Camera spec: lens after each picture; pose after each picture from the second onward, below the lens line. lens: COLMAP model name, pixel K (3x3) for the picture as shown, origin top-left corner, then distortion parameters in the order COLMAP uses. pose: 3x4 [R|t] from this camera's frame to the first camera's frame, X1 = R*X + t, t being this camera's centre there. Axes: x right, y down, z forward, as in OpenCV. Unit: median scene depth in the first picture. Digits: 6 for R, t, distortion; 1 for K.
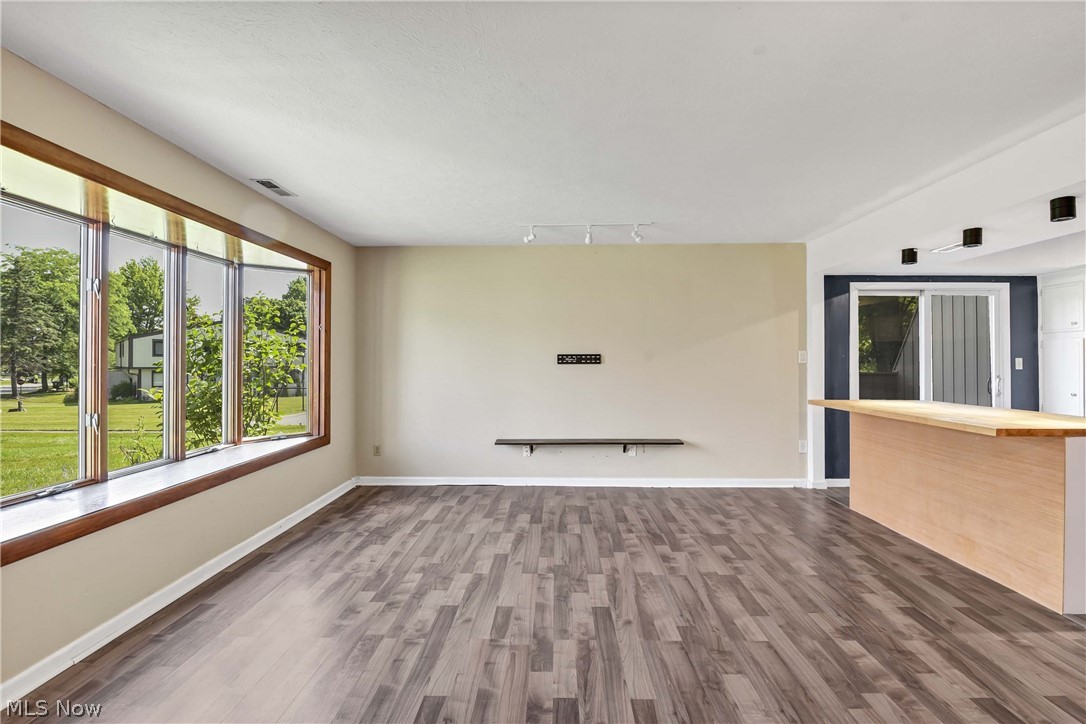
lens RADIAL K [[508.0, 0, 552.7], [0, 508.0, 359.5], [0, 0, 1]] dist [-0.005973, -0.007342]
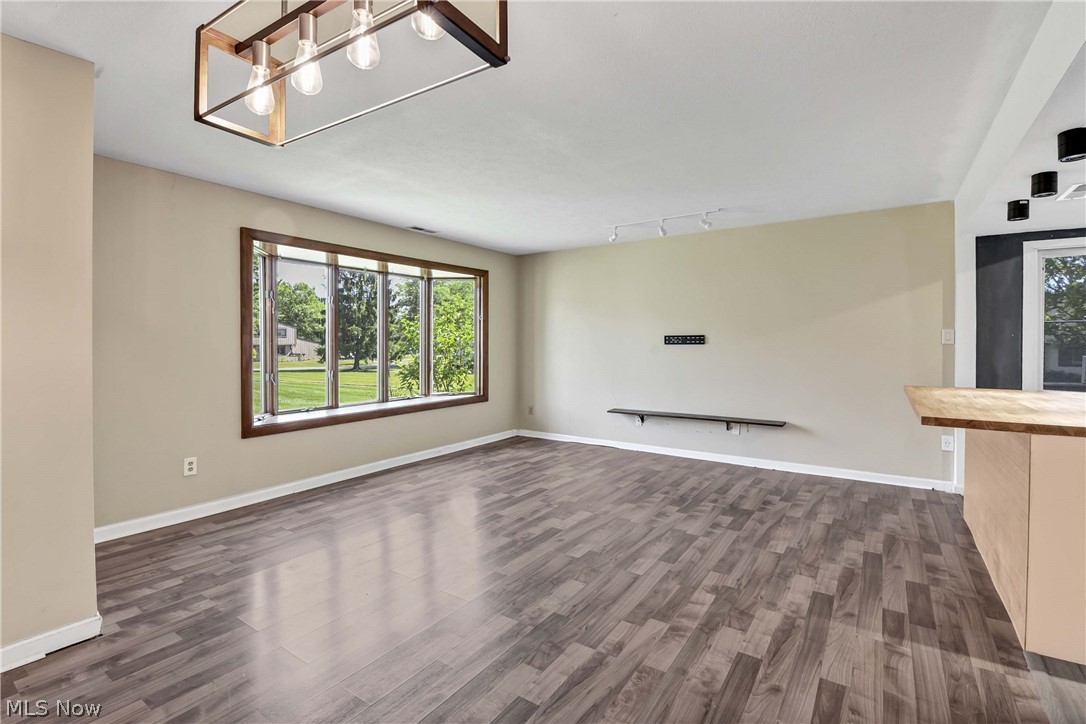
lens RADIAL K [[499.0, 0, 553.1], [0, 499.0, 339.8], [0, 0, 1]] dist [-0.006425, -0.006817]
pose [[0.840550, -0.002198, -0.541729, 0.569752], [-0.000013, 0.999992, -0.004077, 0.005513], [0.541733, 0.003434, 0.840543, -0.062088]]
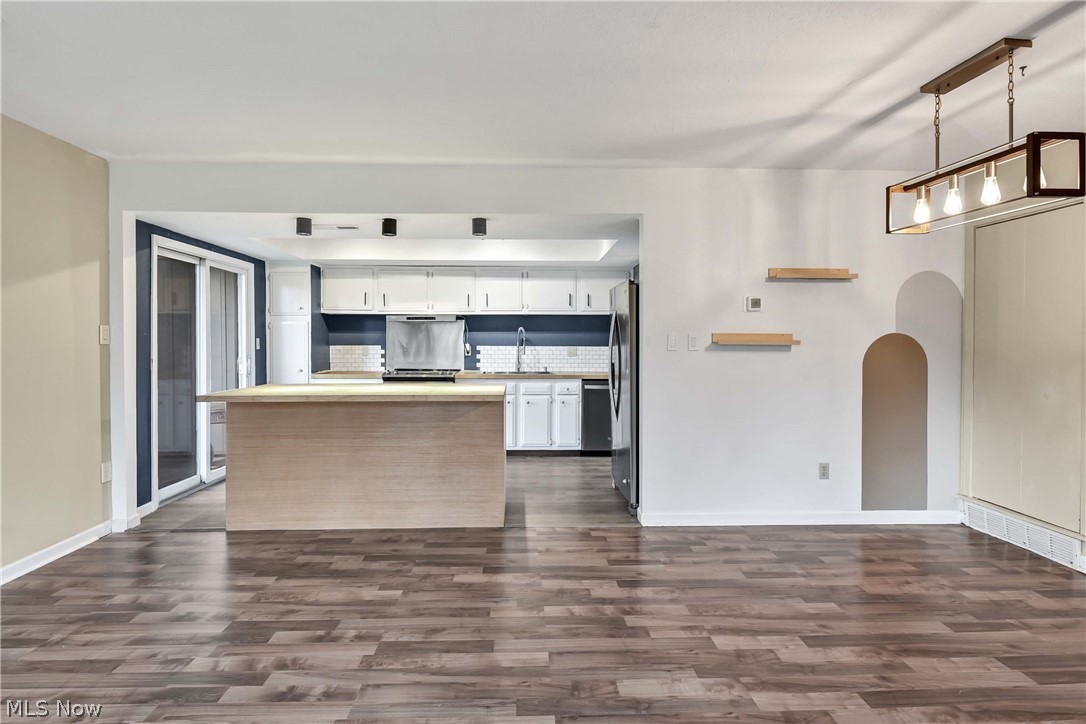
lens RADIAL K [[558.9, 0, 541.6], [0, 558.9, 345.9], [0, 0, 1]] dist [0.003279, -0.008126]
pose [[-0.039832, -0.011619, 0.999139, -0.363810], [-0.002091, 0.999931, 0.011545, -0.002312], [-0.999204, -0.001629, -0.039854, 0.676436]]
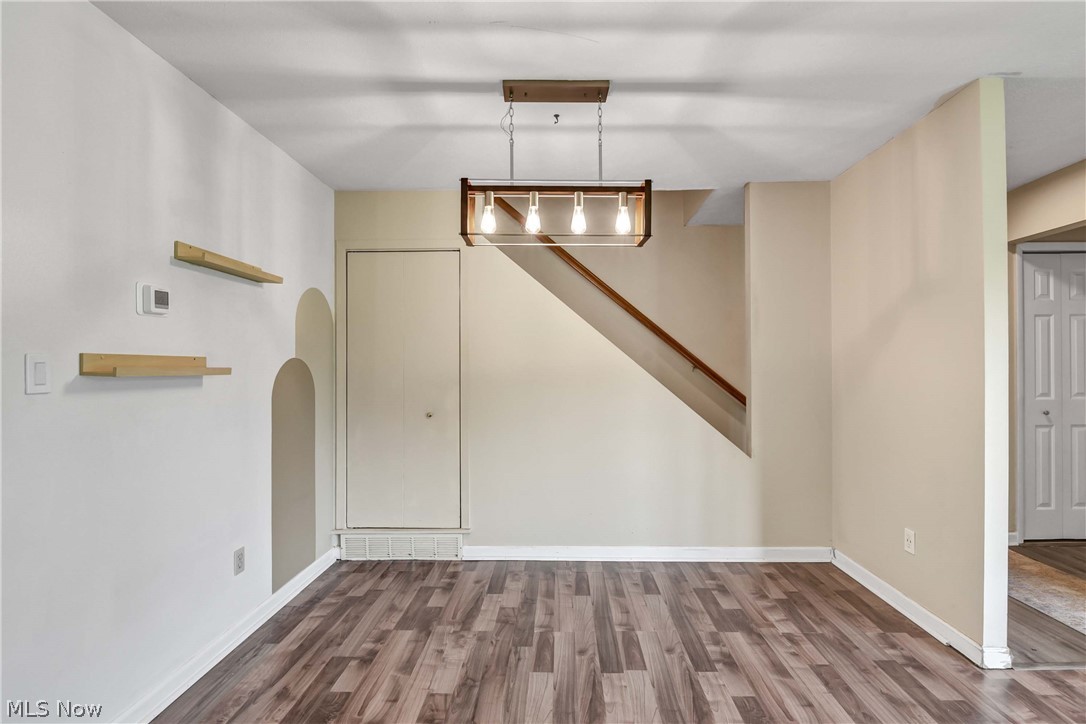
lens RADIAL K [[499.0, 0, 565.8], [0, 499.0, 364.7], [0, 0, 1]] dist [-0.006425, -0.006817]
pose [[-0.999464, 0.002409, 0.032651, 0.279430], [0.002275, 0.999989, -0.004131, -0.001535], [-0.032661, -0.004055, -0.999458, 0.724911]]
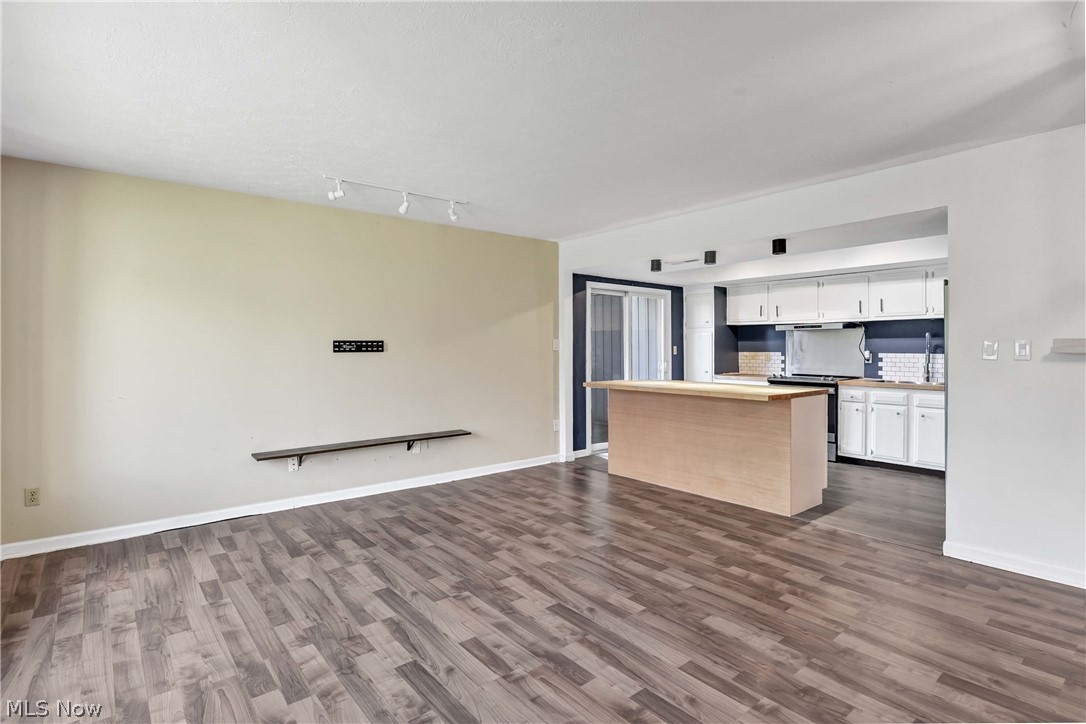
lens RADIAL K [[534.7, 0, 544.2], [0, 534.7, 352.5], [0, 0, 1]] dist [-0.002675, -0.006295]
pose [[0.764653, -0.007324, 0.644400, -0.413081], [0.000335, 0.999940, 0.010967, -0.001862], [-0.644442, -0.008170, 0.764610, 0.175082]]
